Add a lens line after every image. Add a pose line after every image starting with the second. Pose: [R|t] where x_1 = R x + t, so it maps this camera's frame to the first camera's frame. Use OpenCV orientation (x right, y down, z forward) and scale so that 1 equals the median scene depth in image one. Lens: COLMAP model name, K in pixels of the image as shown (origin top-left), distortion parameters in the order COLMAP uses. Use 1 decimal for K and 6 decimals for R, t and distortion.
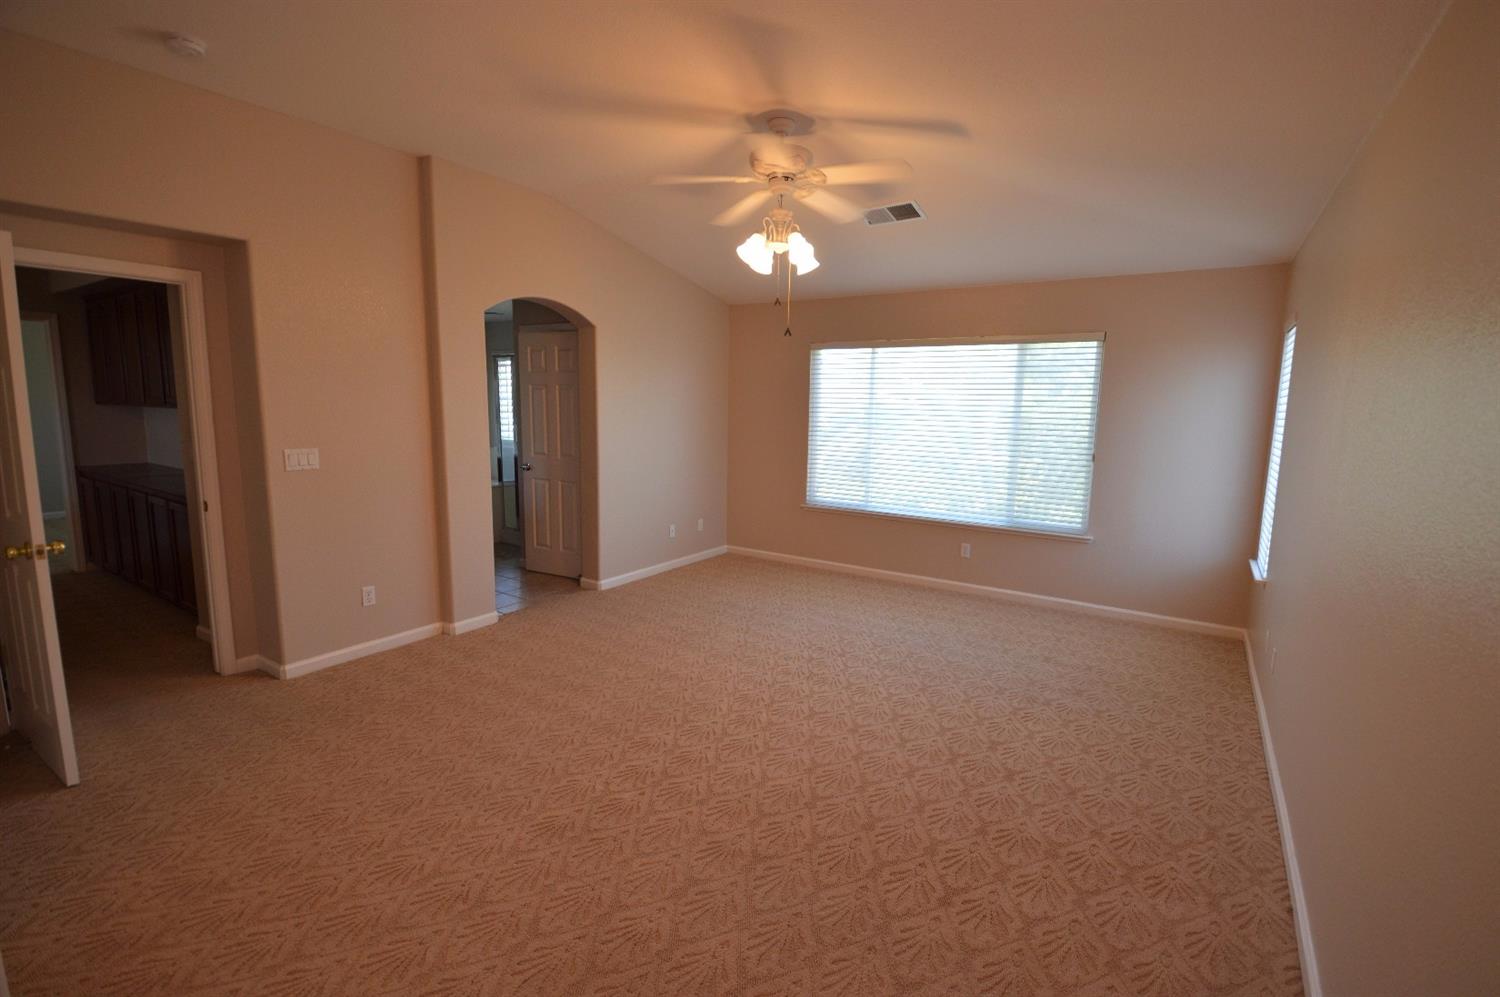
lens RADIAL K [[648.0, 0, 750.0], [0, 648.0, 498.5], [0, 0, 1]] dist [-0.042887, 0.000006]
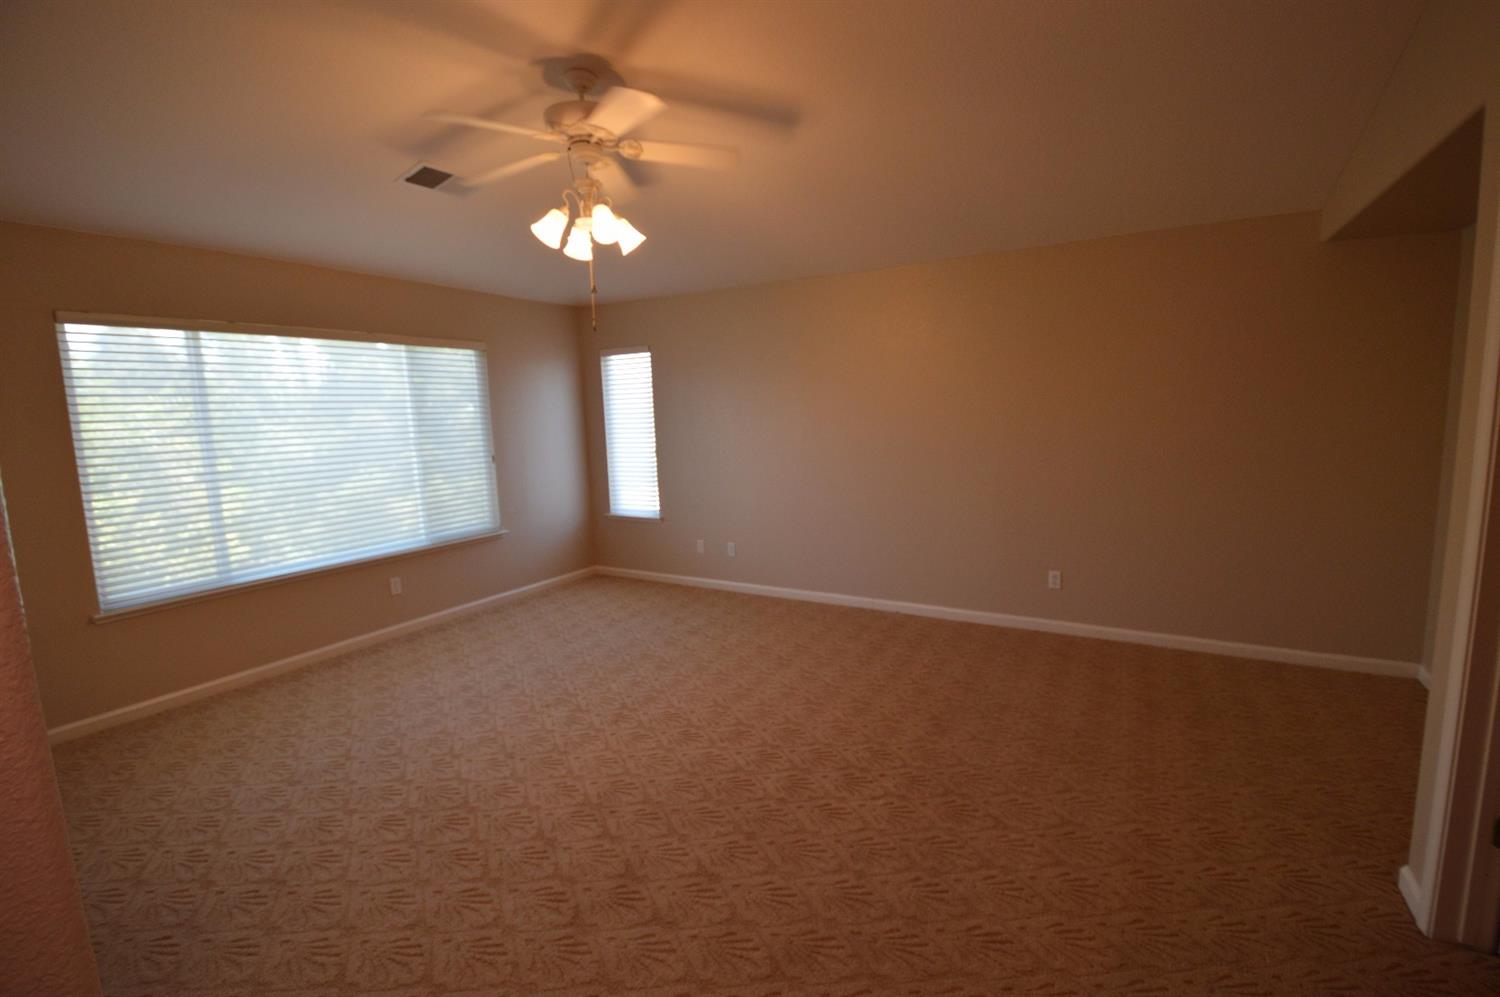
lens RADIAL K [[667.6, 0, 774.0], [0, 667.6, 495.1], [0, 0, 1]] dist [0.002131, 0.000130]
pose [[-0.064164, -0.152030, 0.986291, -0.802527], [0.164552, 0.973187, 0.160715, -0.139693], [-0.984279, 0.172609, -0.037427, 0.767216]]
